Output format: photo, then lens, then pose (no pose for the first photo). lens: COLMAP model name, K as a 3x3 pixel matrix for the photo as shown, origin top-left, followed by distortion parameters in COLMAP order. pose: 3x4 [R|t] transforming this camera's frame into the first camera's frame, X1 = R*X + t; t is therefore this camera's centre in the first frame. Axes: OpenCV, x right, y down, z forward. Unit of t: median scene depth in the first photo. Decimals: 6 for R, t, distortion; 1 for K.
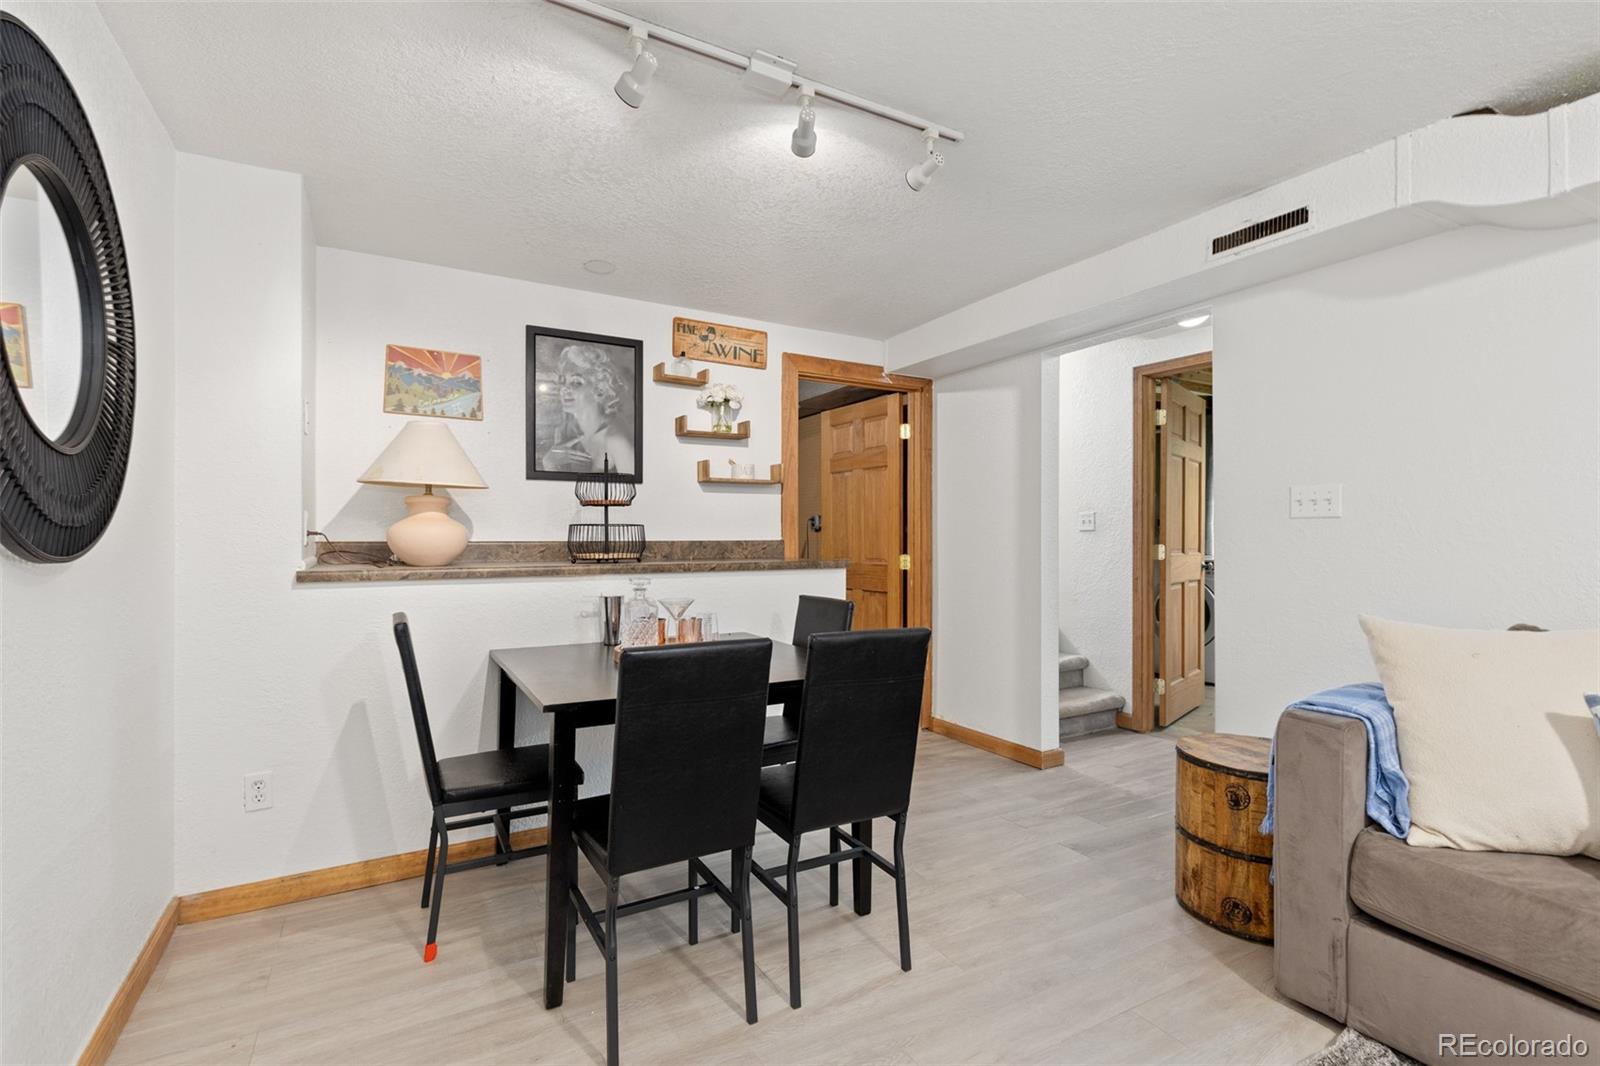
lens RADIAL K [[729.4, 0, 801.3], [0, 729.4, 538.3], [0, 0, 1]] dist [0.005338, -0.000230]
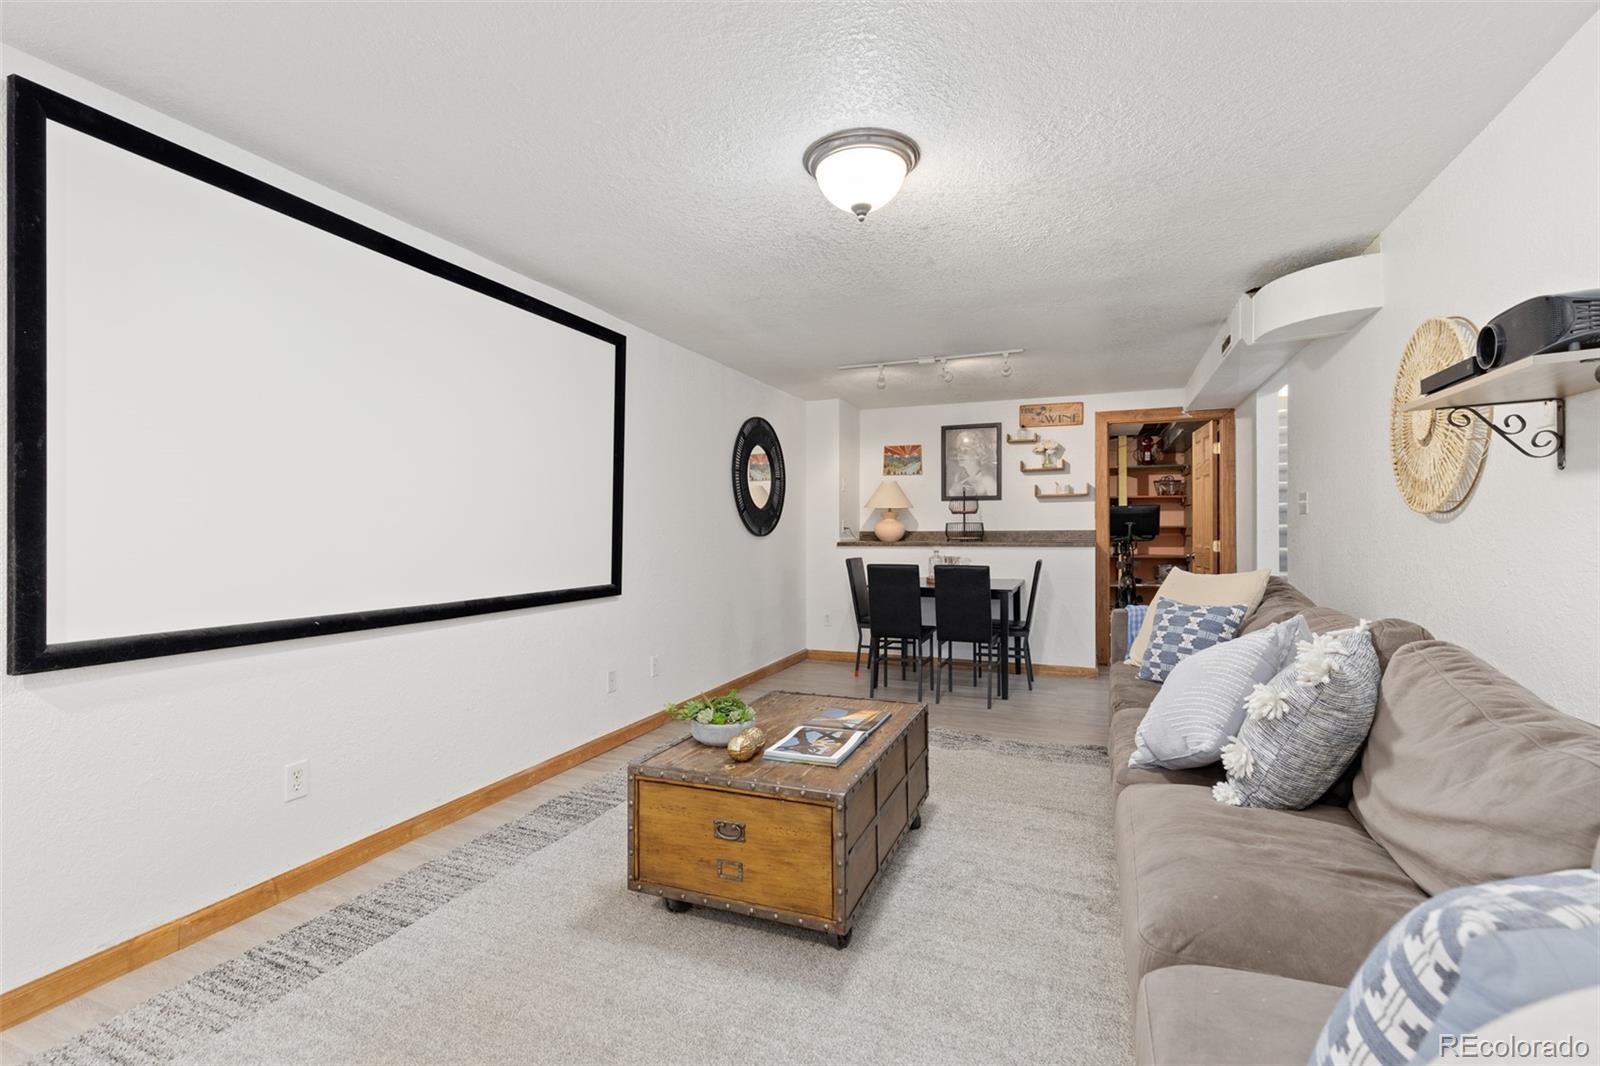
lens RADIAL K [[729.4, 0, 792.6], [0, 729.4, 531.4], [0, 0, 1]] dist [0.005338, -0.000230]
pose [[0.611113, -0.002928, -0.791538, 0.969075], [0.001847, 0.999996, -0.002273, 0.007944], [0.791541, -0.000073, 0.611116, -0.574034]]
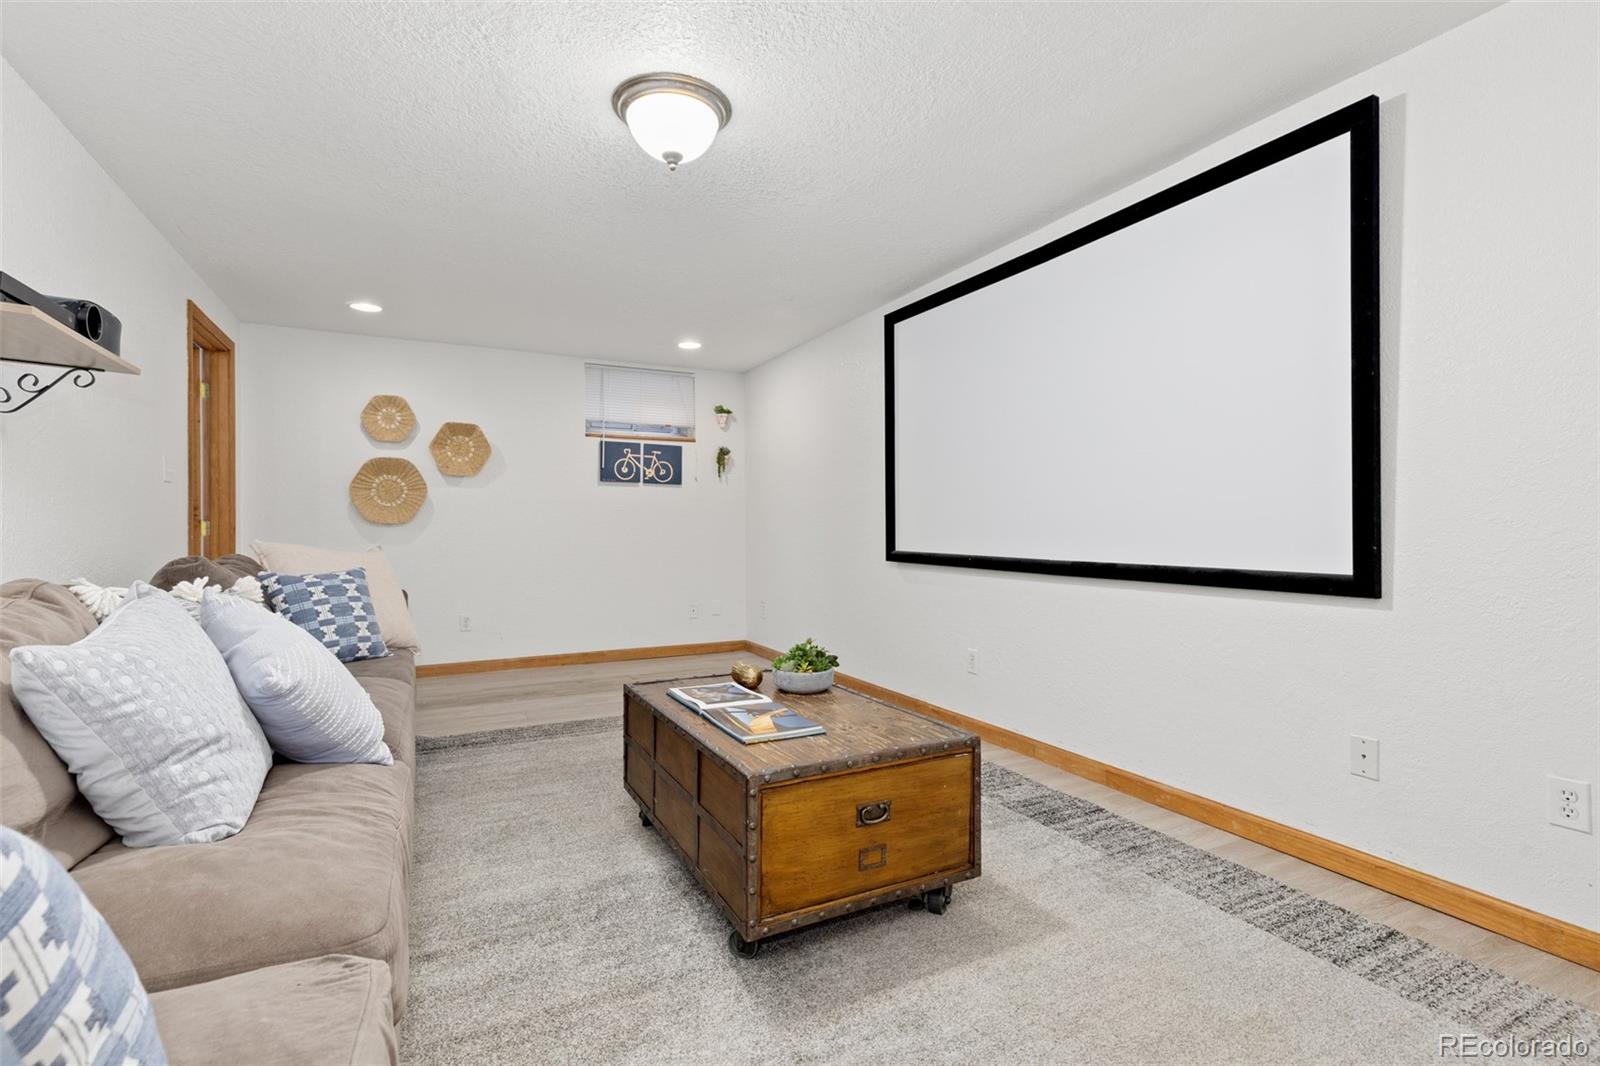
lens RADIAL K [[729.4, 0, 790.5], [0, 729.4, 527.9], [0, 0, 1]] dist [0.005338, -0.000230]
pose [[-0.998216, 0.000190, 0.059704, 0.320617], [0.000487, 0.999988, 0.004962, 0.044659], [-0.059702, 0.004982, -0.998204, 0.566271]]
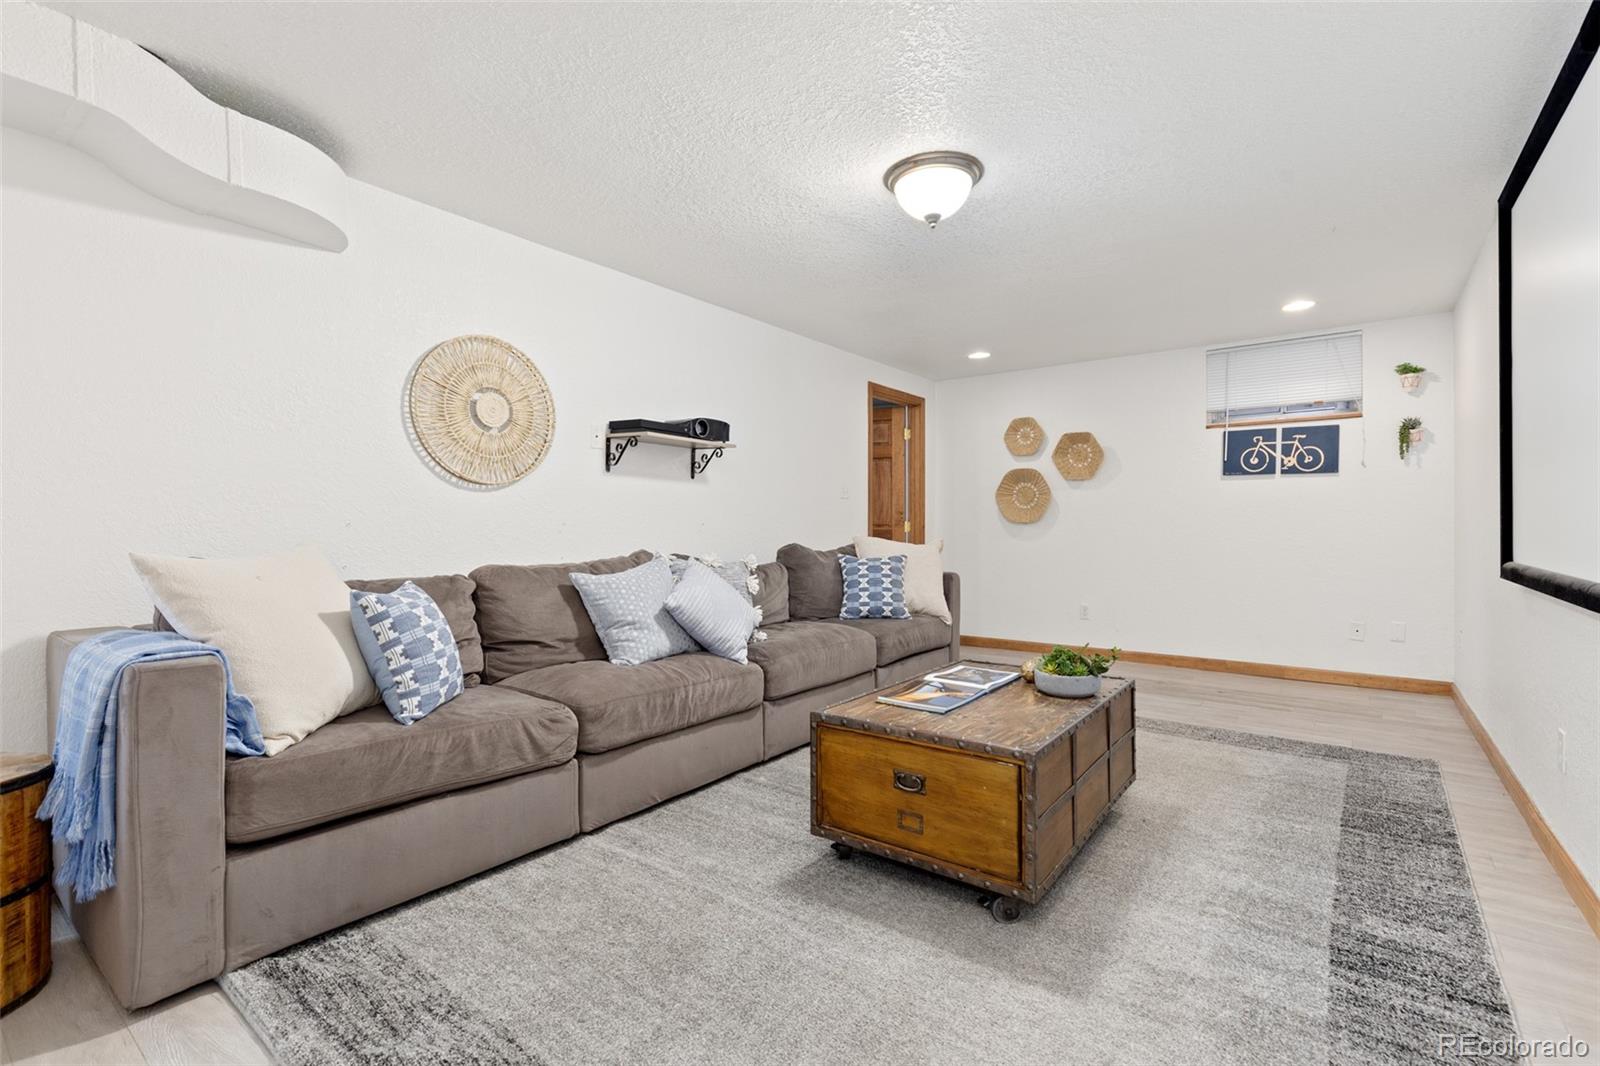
lens RADIAL K [[729.4, 0, 797.7], [0, 729.4, 525.7], [0, 0, 1]] dist [0.005338, -0.000230]
pose [[-0.384309, 0.000145, 0.923204, -0.219458], [0.006057, 0.999979, 0.002364, 0.043038], [-0.923185, 0.006500, -0.384302, 0.348319]]
